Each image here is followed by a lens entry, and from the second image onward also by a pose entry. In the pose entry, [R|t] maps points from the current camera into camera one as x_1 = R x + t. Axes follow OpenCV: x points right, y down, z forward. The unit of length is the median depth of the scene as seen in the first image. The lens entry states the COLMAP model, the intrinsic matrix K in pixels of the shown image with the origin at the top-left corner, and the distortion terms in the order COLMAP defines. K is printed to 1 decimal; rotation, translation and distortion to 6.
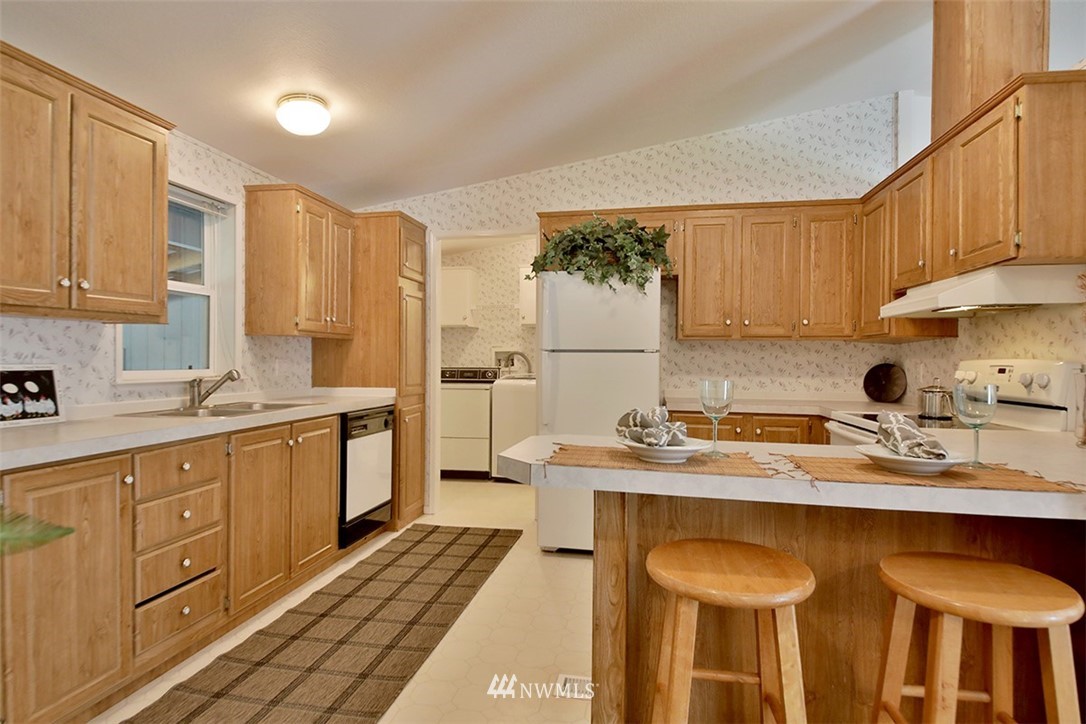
lens RADIAL K [[582.3, 0, 545.3], [0, 582.3, 362.1], [0, 0, 1]] dist [0.002150, -0.008262]
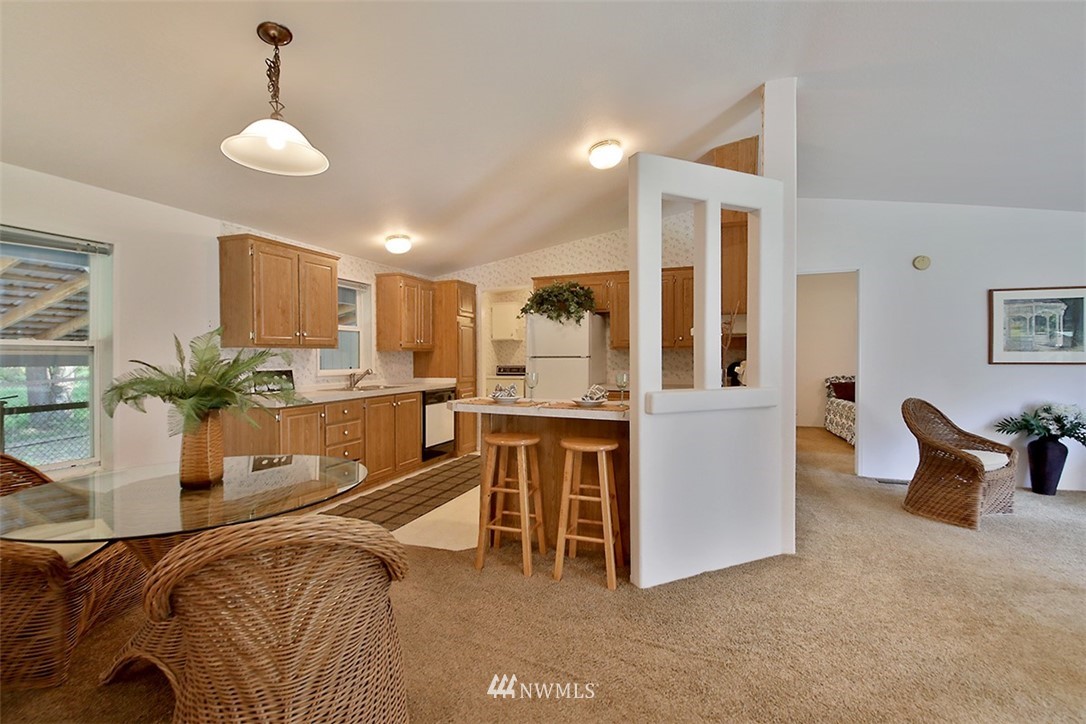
lens RADIAL K [[459.7, 0, 544.2], [0, 459.7, 363.9], [0, 0, 1]] dist [-0.001949, 0.000210]
pose [[0.984895, -0.009094, -0.172916, 0.303047], [0.010744, 0.999905, 0.008612, -0.010428], [0.172821, -0.010340, 0.984899, -0.418207]]
